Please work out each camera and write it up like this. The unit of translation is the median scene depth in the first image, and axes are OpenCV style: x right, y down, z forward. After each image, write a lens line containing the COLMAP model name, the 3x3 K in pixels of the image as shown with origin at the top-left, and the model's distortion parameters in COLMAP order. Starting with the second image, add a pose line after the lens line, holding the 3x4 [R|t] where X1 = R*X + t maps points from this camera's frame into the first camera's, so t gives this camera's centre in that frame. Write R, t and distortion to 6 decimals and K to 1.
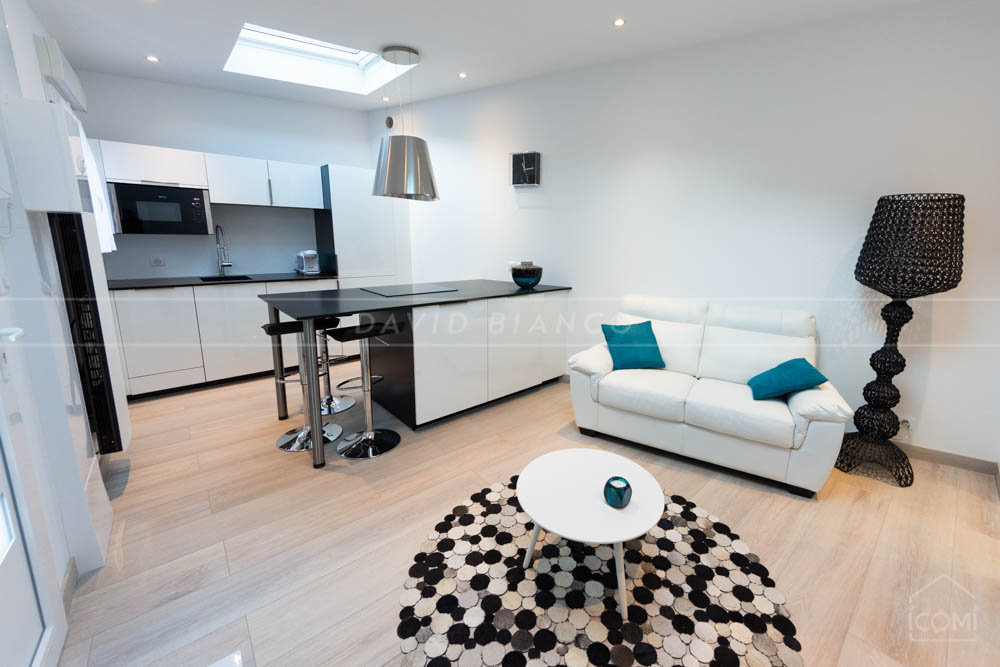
lens RADIAL K [[364.3, 0, 524.7], [0, 364.3, 315.0], [0, 0, 1]] dist [-0.000021, -0.000152]
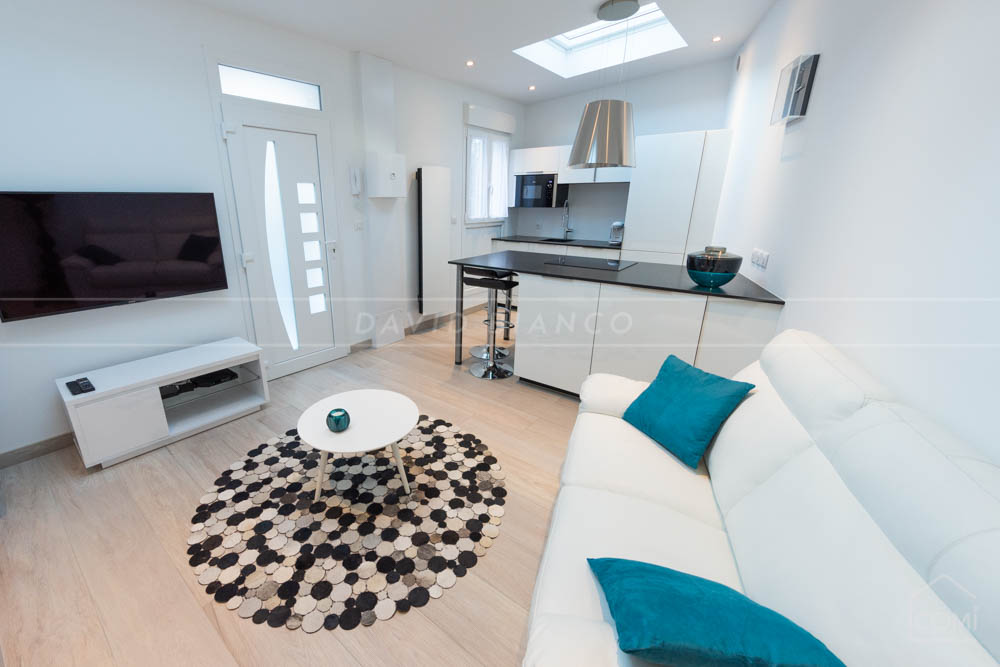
lens RADIAL K [[386.4, 0, 500.0], [0, 386.4, 333.5], [0, 0, 1]] dist [0.002370, 0.000057]
pose [[0.251438, 0.293983, -0.922146, 1.370368], [-0.207310, 0.947001, 0.245381, -0.198783], [0.945411, 0.129472, 0.299057, 0.994609]]
